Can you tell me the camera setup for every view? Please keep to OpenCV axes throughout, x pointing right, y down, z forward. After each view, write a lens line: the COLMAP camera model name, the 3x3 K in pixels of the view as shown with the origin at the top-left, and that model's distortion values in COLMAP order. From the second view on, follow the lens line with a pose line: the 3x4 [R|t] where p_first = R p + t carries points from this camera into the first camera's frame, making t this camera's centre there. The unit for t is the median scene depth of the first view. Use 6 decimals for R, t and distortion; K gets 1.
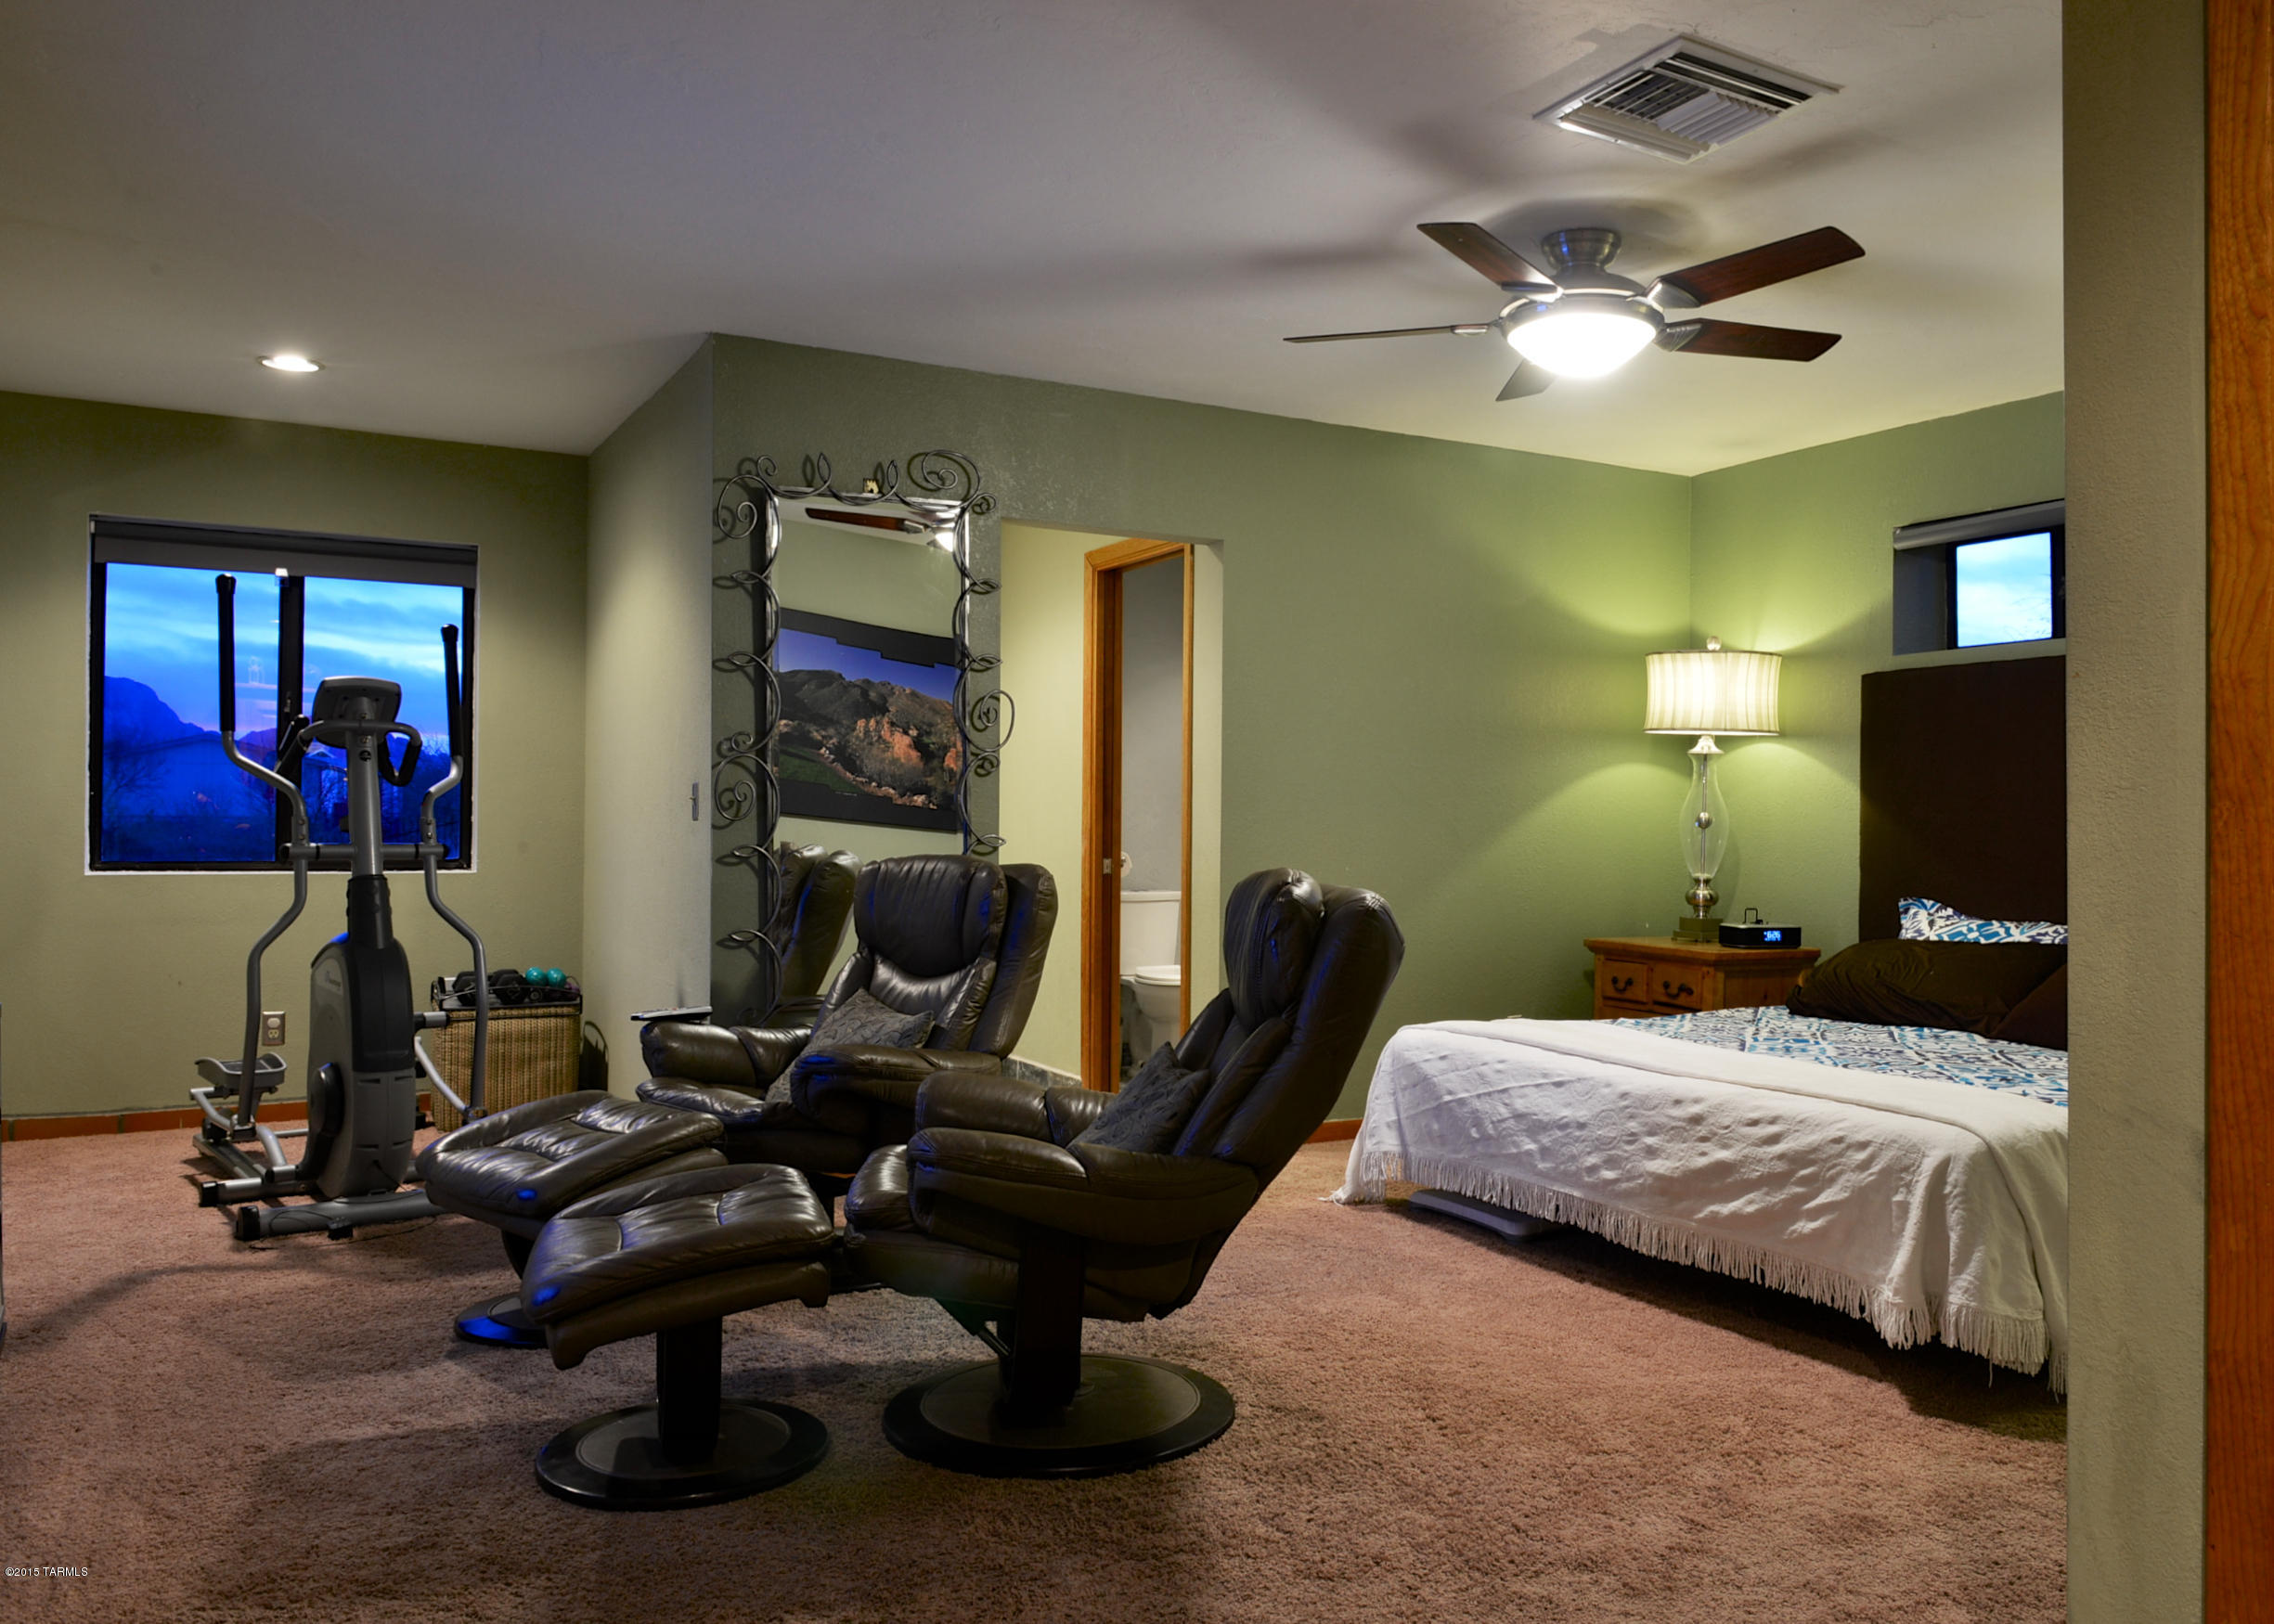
lens RADIAL K [[1567.2, 0, 1141.9], [0, 1567.2, 809.7], [0, 0, 1]] dist [0.001829, 0.000720]
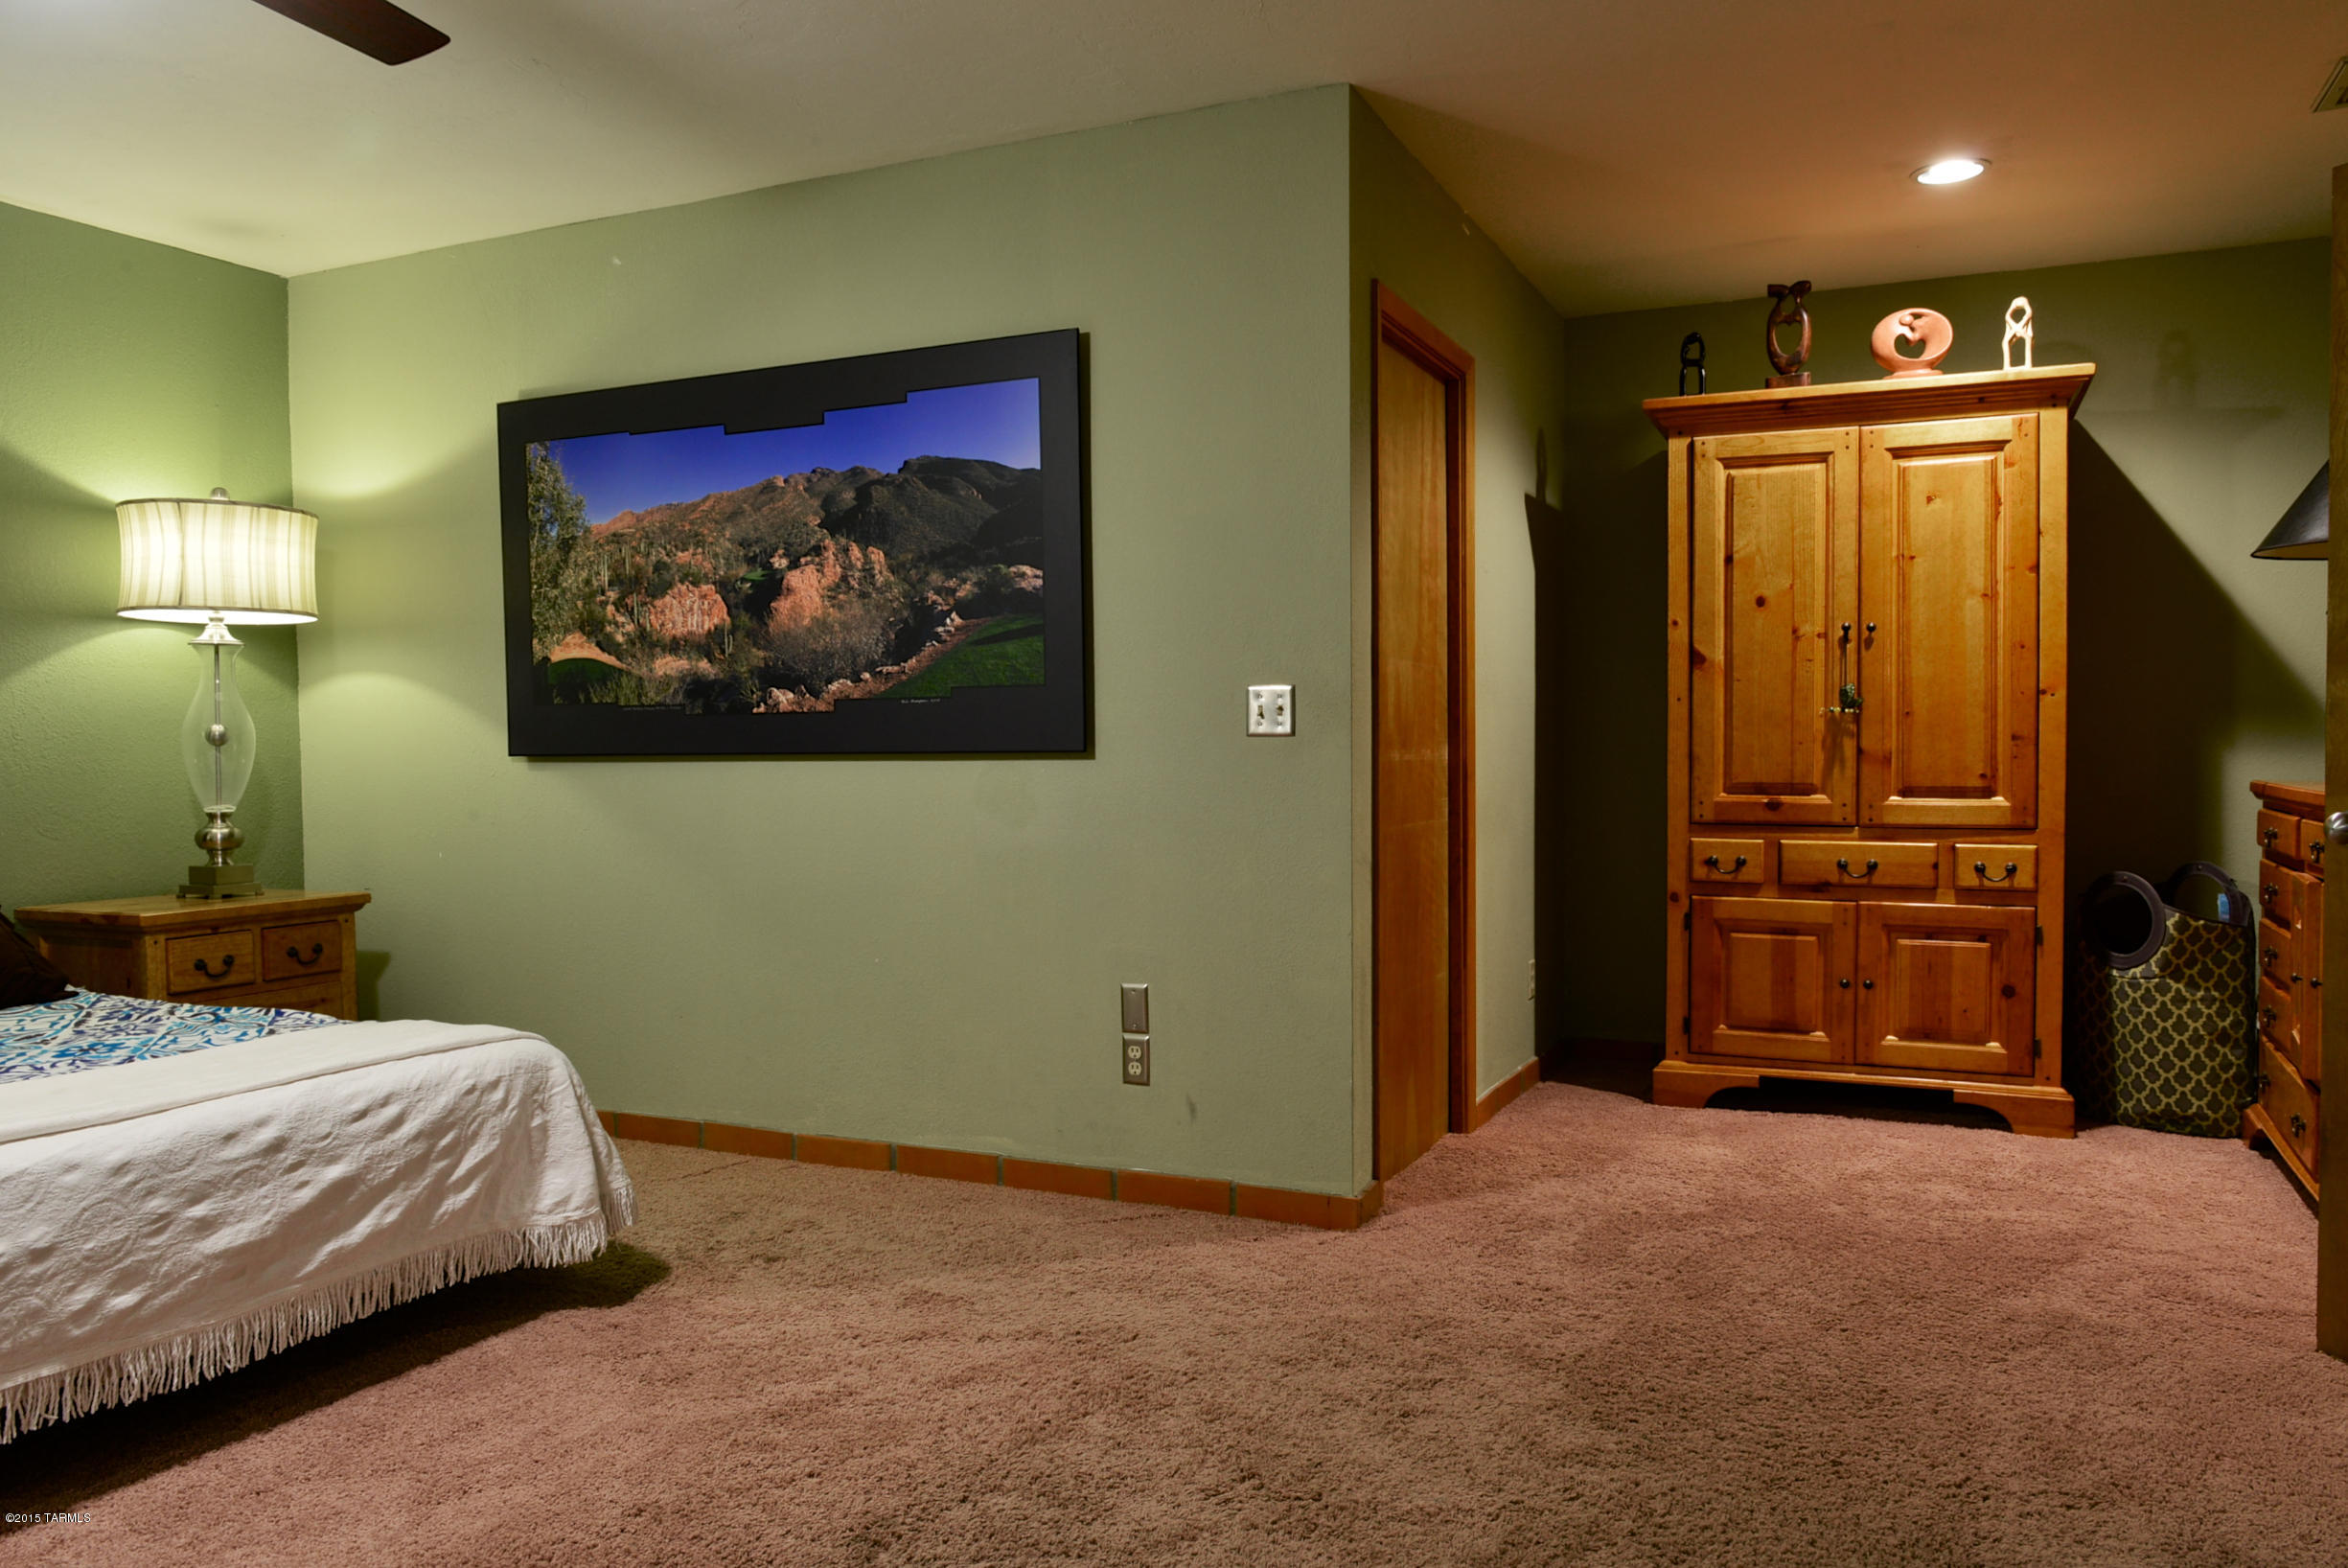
lens RADIAL K [[1665.4, 0, 1174.0], [0, 1665.4, 785.4], [0, 0, 1]] dist [-0.012945, -0.003400]
pose [[-0.586707, -0.018438, 0.809589, -0.507490], [-0.005669, 0.999810, 0.018662, 0.016665], [-0.809779, 0.006359, -0.586700, 1.133569]]
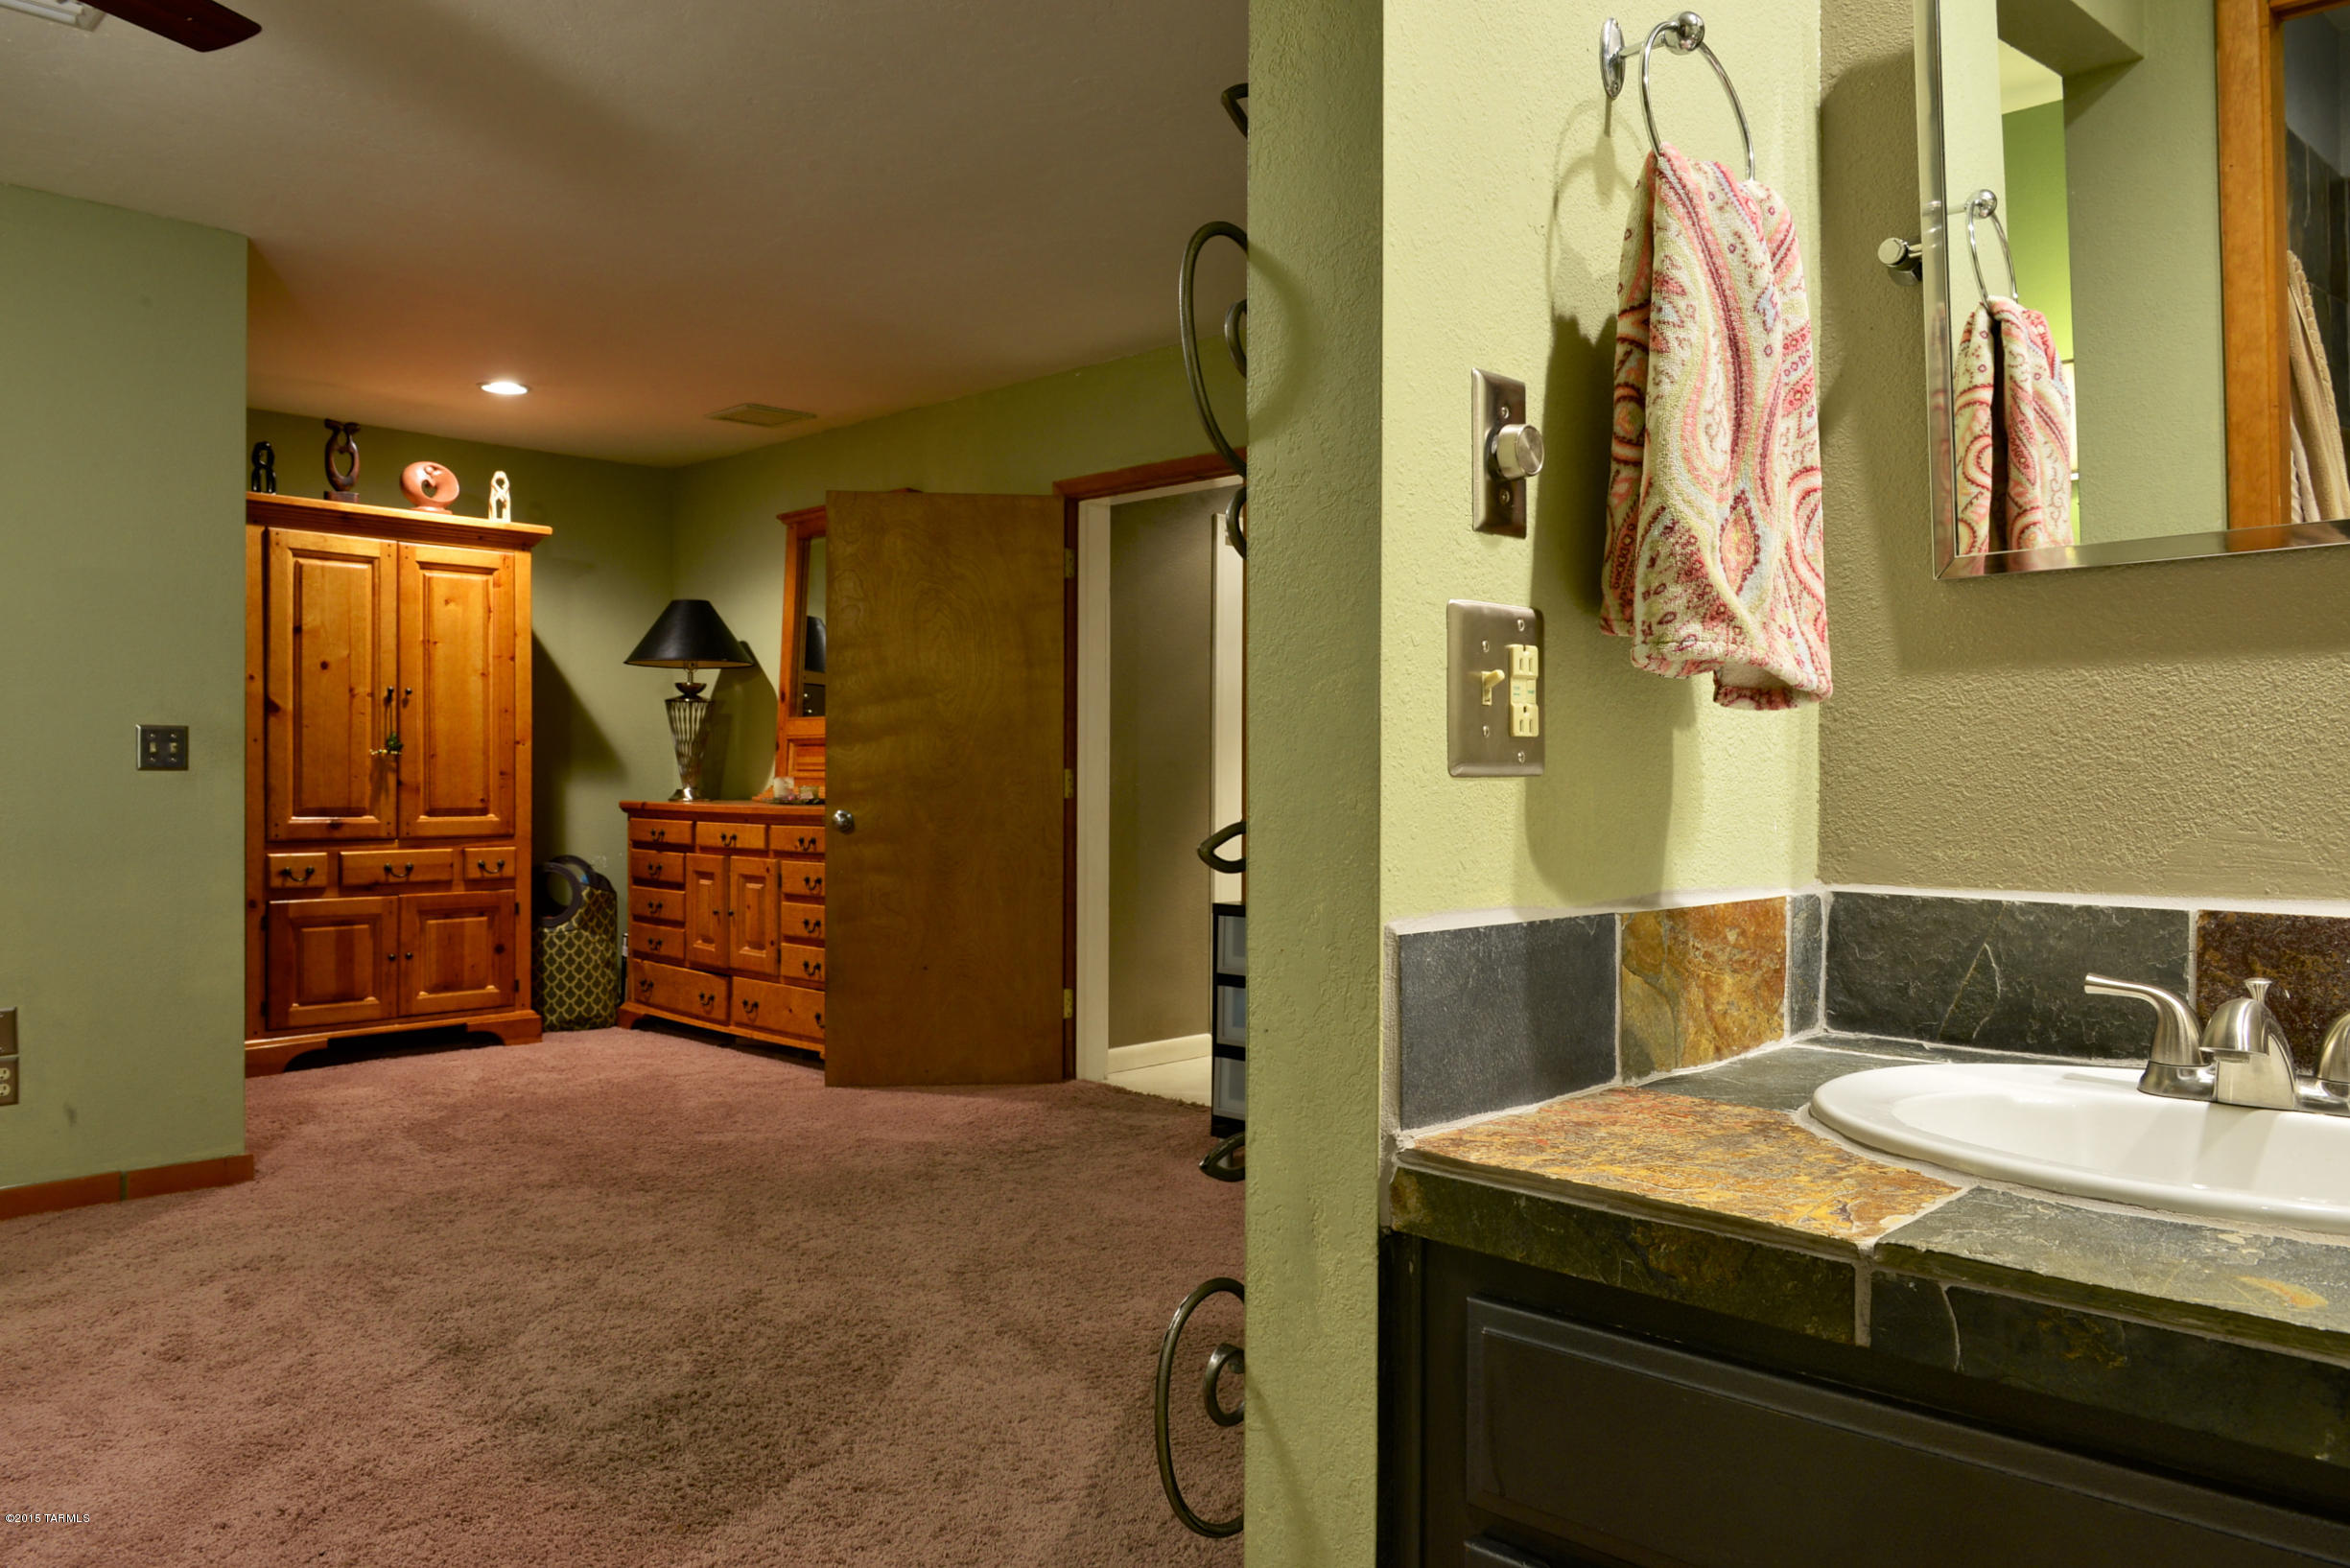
lens RADIAL K [[1666.6, 0, 1167.0], [0, 1666.6, 776.8], [0, 0, 1]] dist [-0.012945, -0.003400]
pose [[-0.956486, -0.003073, -0.291762, -0.026325], [-0.000891, 0.999971, -0.007613, 0.017326], [0.291776, -0.007022, -0.956461, 1.847744]]
